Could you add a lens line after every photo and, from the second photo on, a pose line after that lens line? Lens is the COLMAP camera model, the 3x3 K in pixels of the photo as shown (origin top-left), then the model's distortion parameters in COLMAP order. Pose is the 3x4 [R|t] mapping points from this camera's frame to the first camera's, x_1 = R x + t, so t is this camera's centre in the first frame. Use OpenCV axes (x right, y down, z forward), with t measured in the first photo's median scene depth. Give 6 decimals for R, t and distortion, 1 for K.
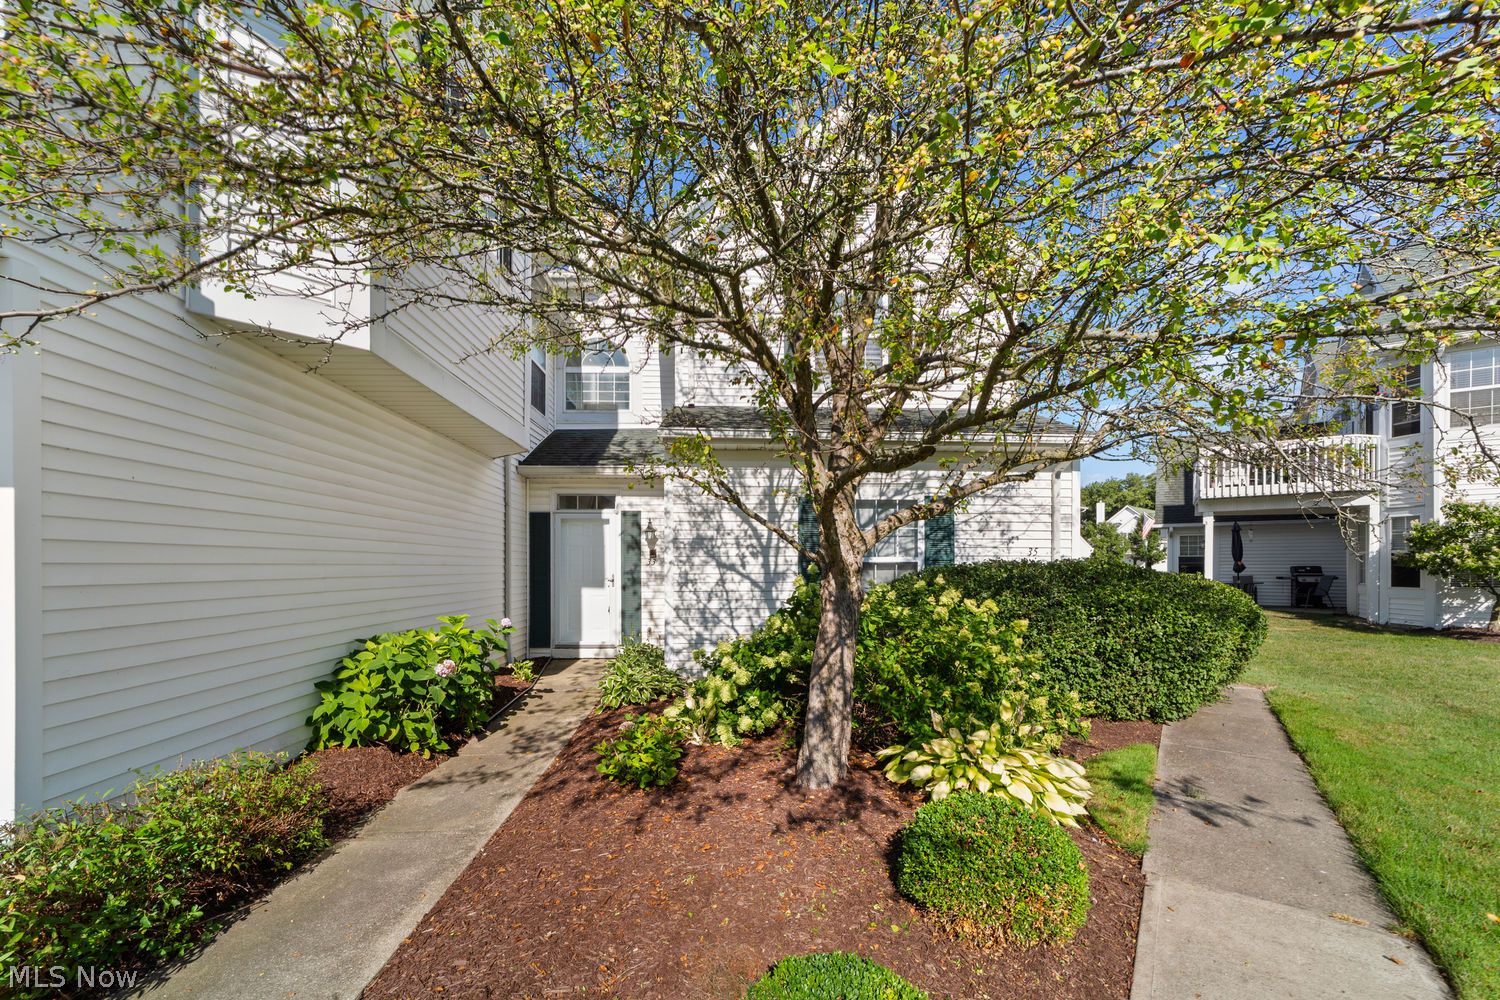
lens RADIAL K [[607.3, 0, 741.6], [0, 607.3, 580.8], [0, 0, 1]] dist [-0.000368, 0.000081]
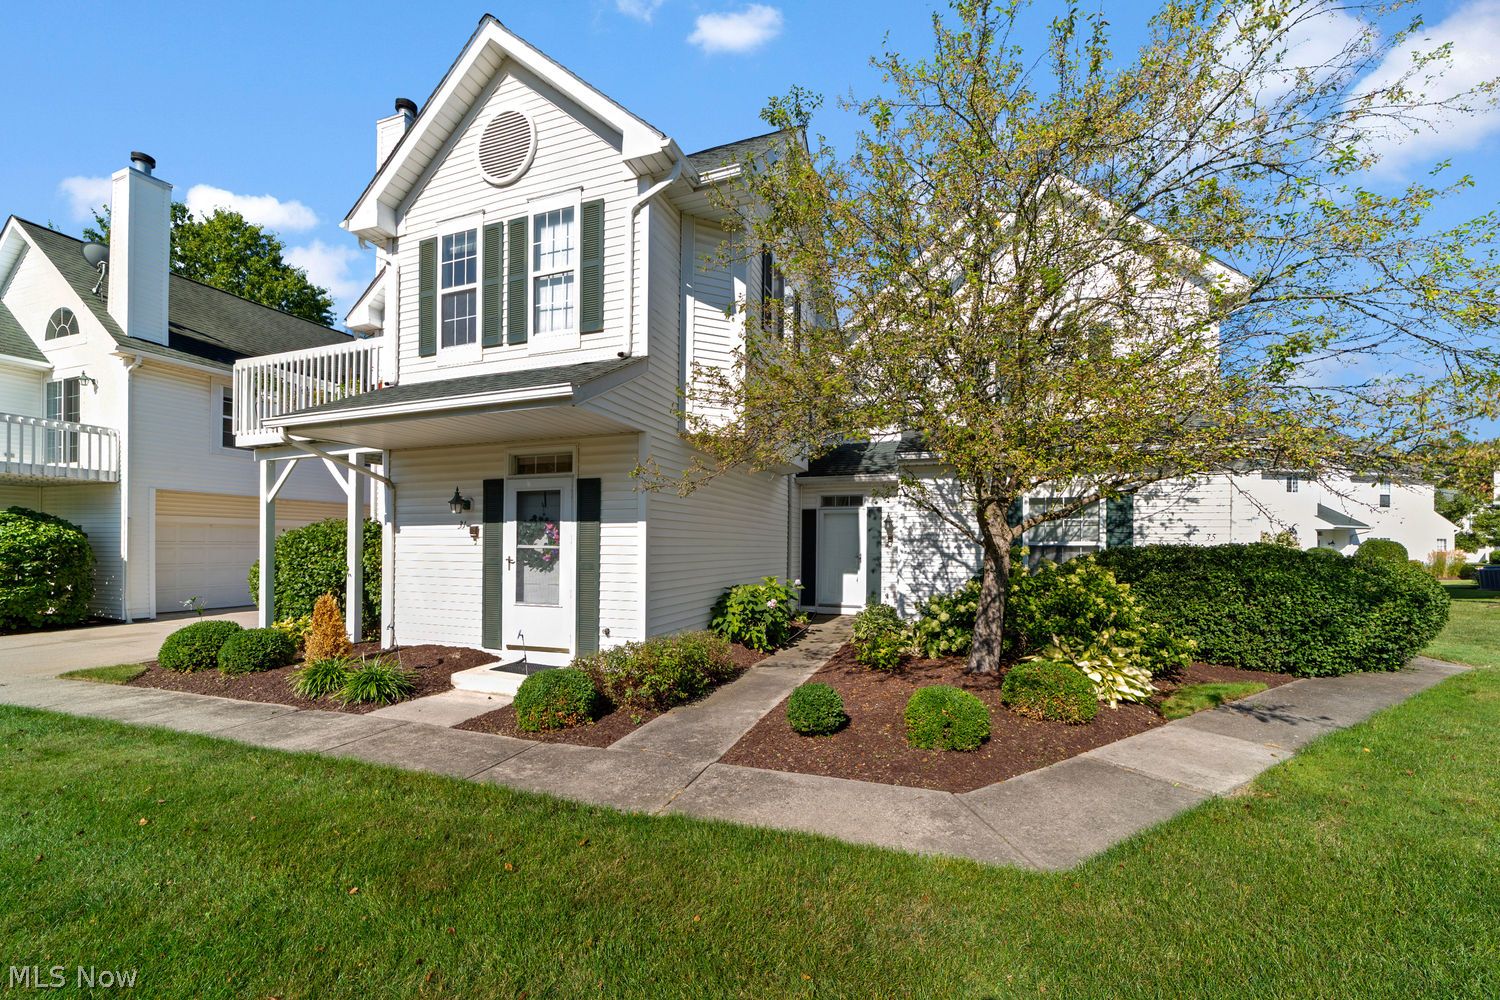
lens RADIAL K [[607.3, 0, 741.6], [0, 607.3, 580.8], [0, 0, 1]] dist [-0.000368, 0.000081]
pose [[0.926368, 0.025121, -0.375781, 0.070859], [-0.013137, 0.999321, 0.034419, 0.008328], [0.376390, -0.026948, 0.926069, -0.462938]]
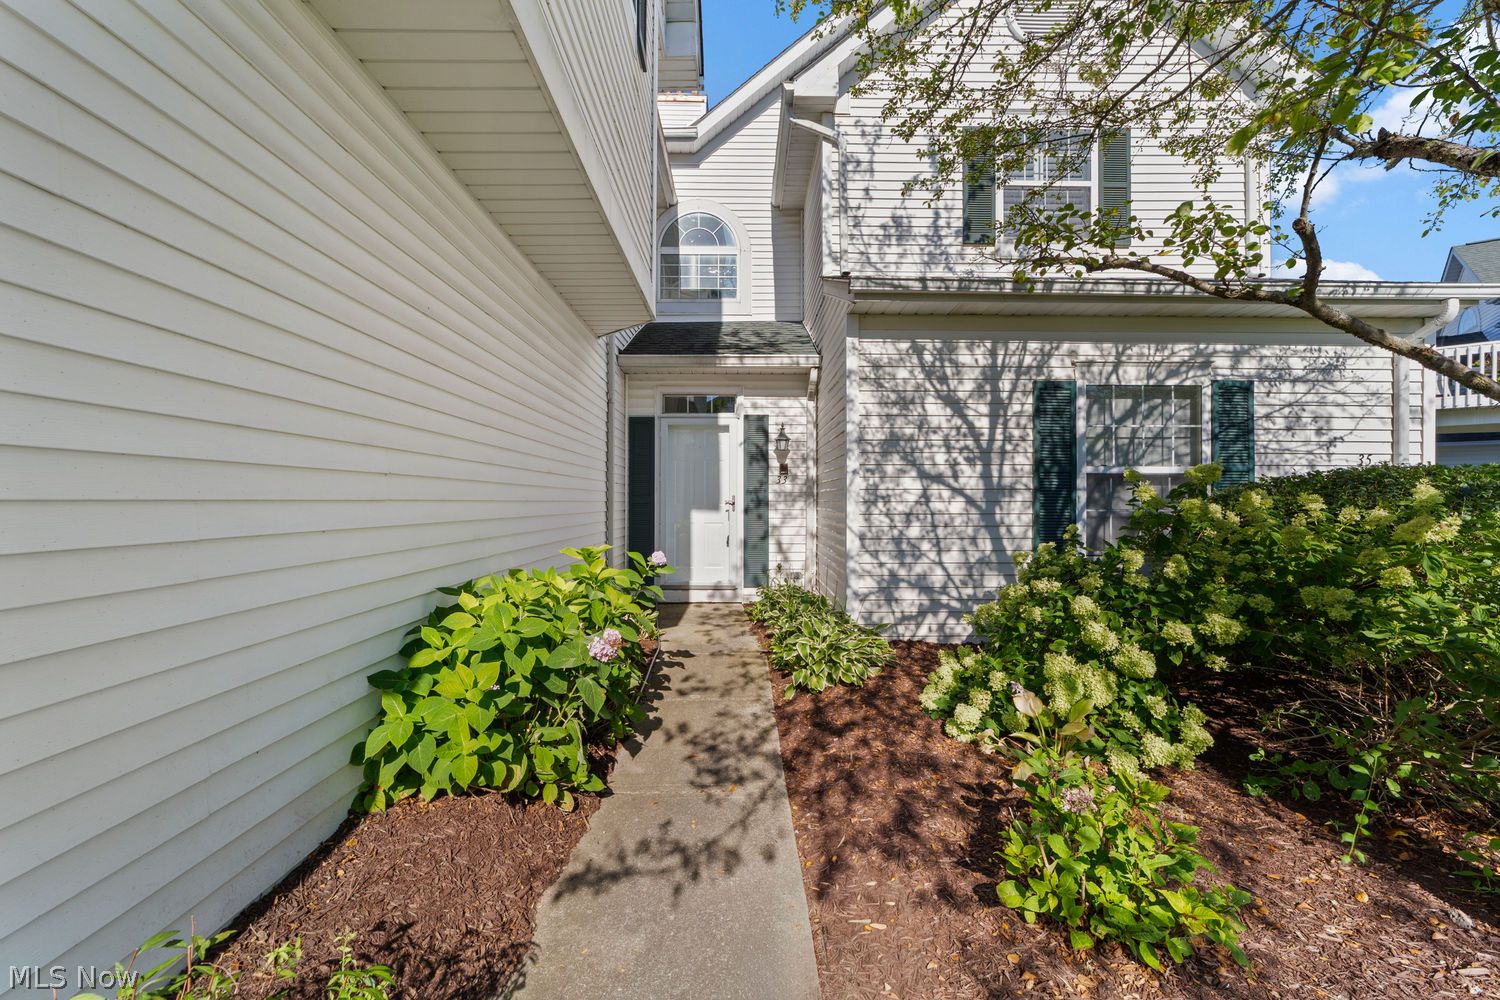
lens RADIAL K [[580.6, 0, 744.8], [0, 580.6, 506.8], [0, 0, 1]] dist [-0.019011, 0.000335]
pose [[0.999725, -0.000126, -0.023455, -0.227832], [-0.000191, 0.999908, -0.013534, 0.019500], [0.023454, 0.013535, 0.999633, 0.317532]]
